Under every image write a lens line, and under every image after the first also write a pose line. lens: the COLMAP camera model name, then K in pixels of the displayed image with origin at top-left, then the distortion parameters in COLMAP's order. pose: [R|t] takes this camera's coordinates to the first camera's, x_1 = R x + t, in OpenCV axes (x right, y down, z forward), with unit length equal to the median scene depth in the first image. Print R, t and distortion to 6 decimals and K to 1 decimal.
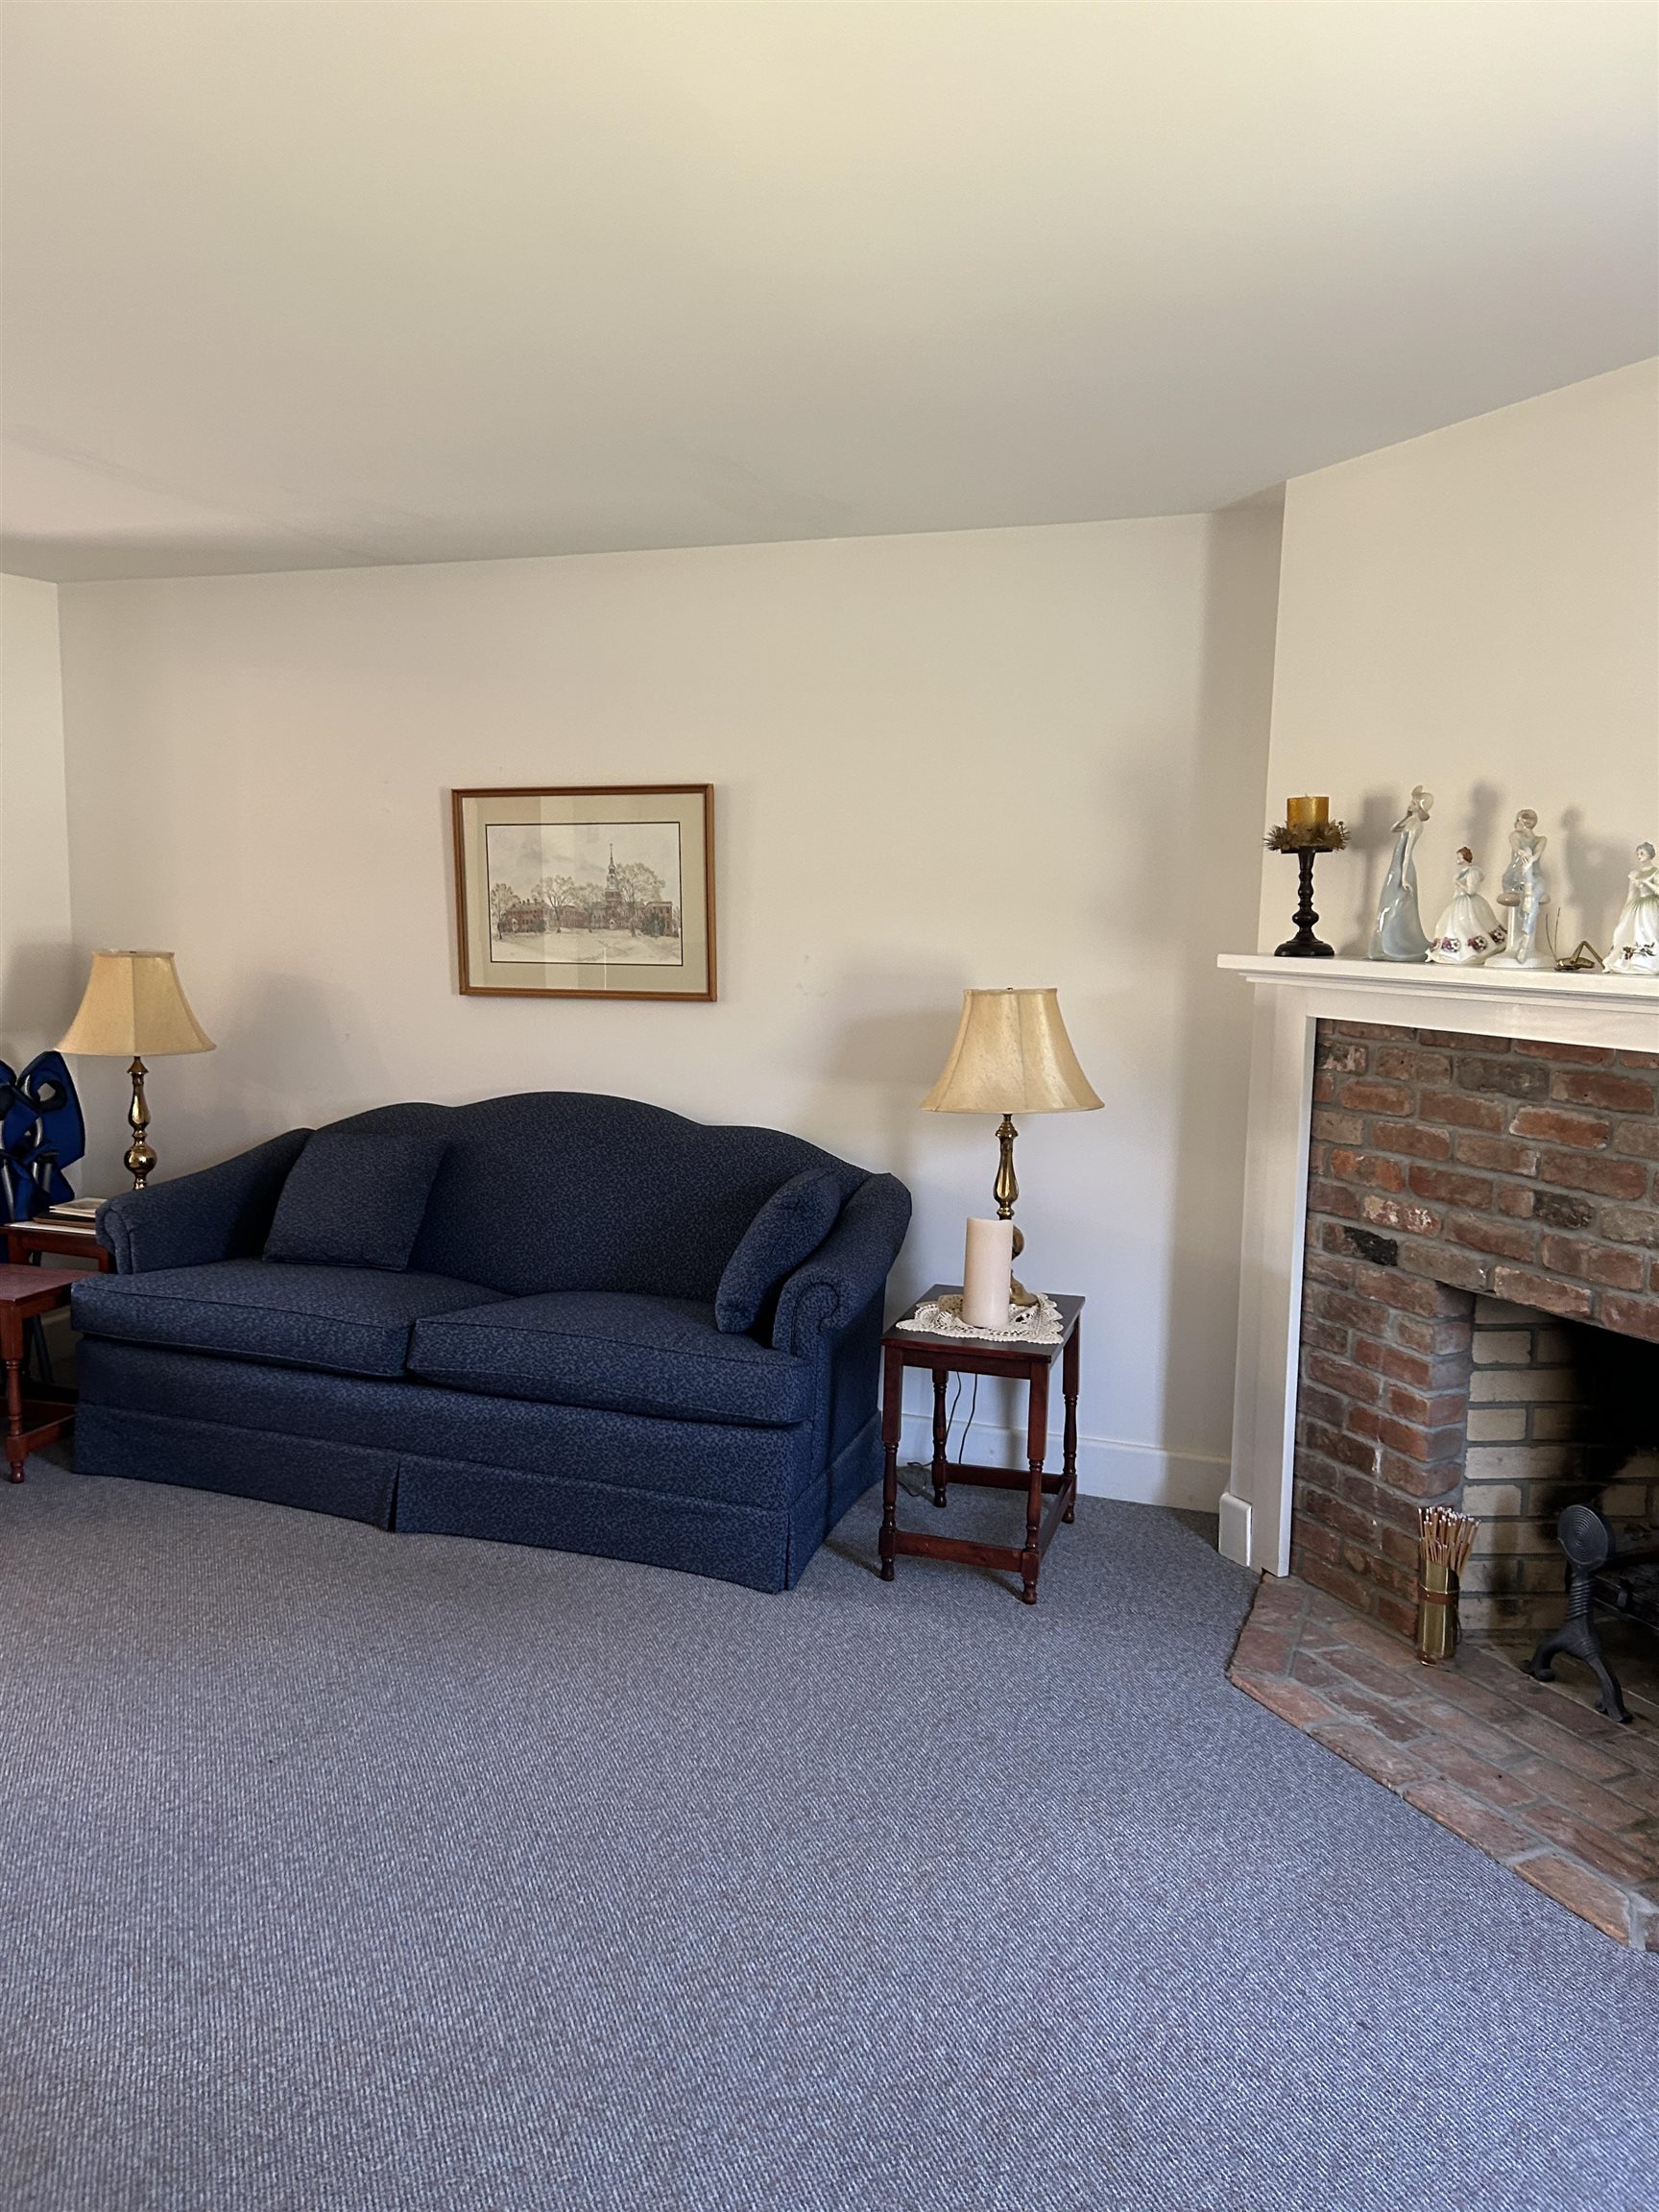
lens RADIAL K [[1609.5, 0, 829.5], [0, 1609.5, 1106.0], [0, 0, 1]] dist [0.090763, -0.199744]
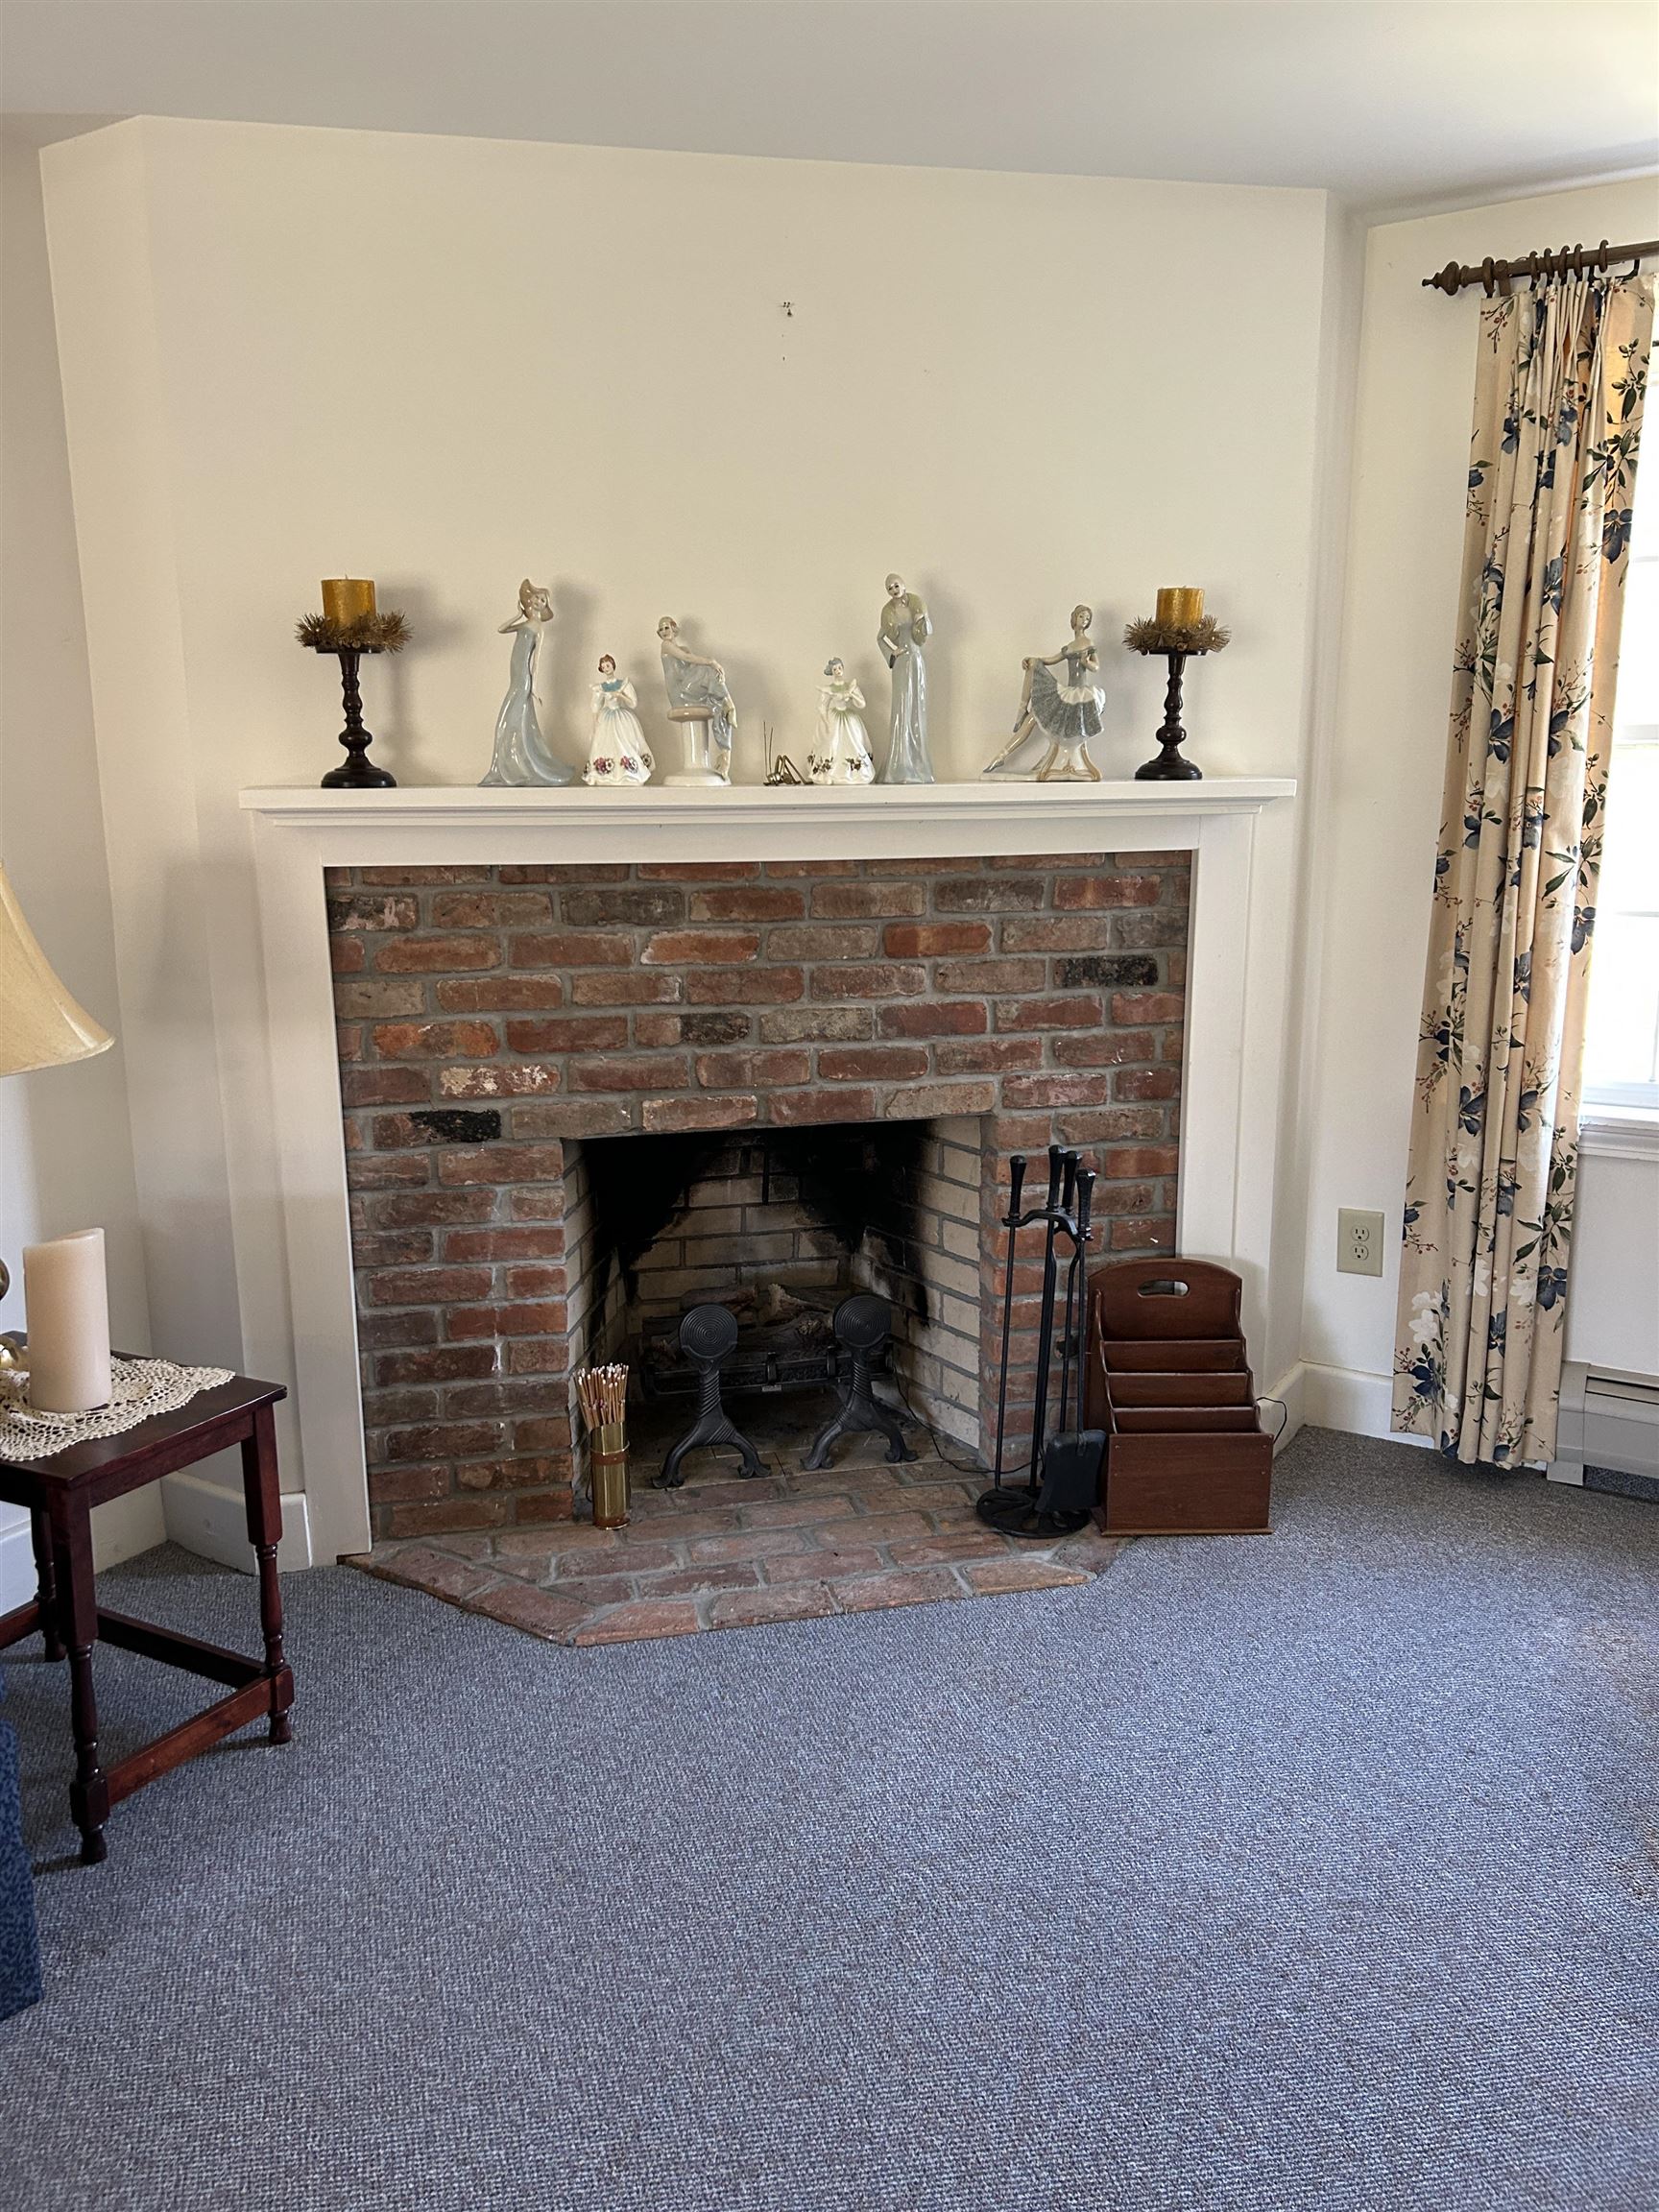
lens RADIAL K [[1609.5, 0, 829.5], [0, 1609.5, 1106.0], [0, 0, 1]] dist [0.090763, -0.199744]
pose [[0.221780, -0.215905, 0.950894, -0.454742], [0.130409, 0.972986, 0.190505, -0.064188], [-0.966337, 0.081755, 0.243944, 0.616680]]
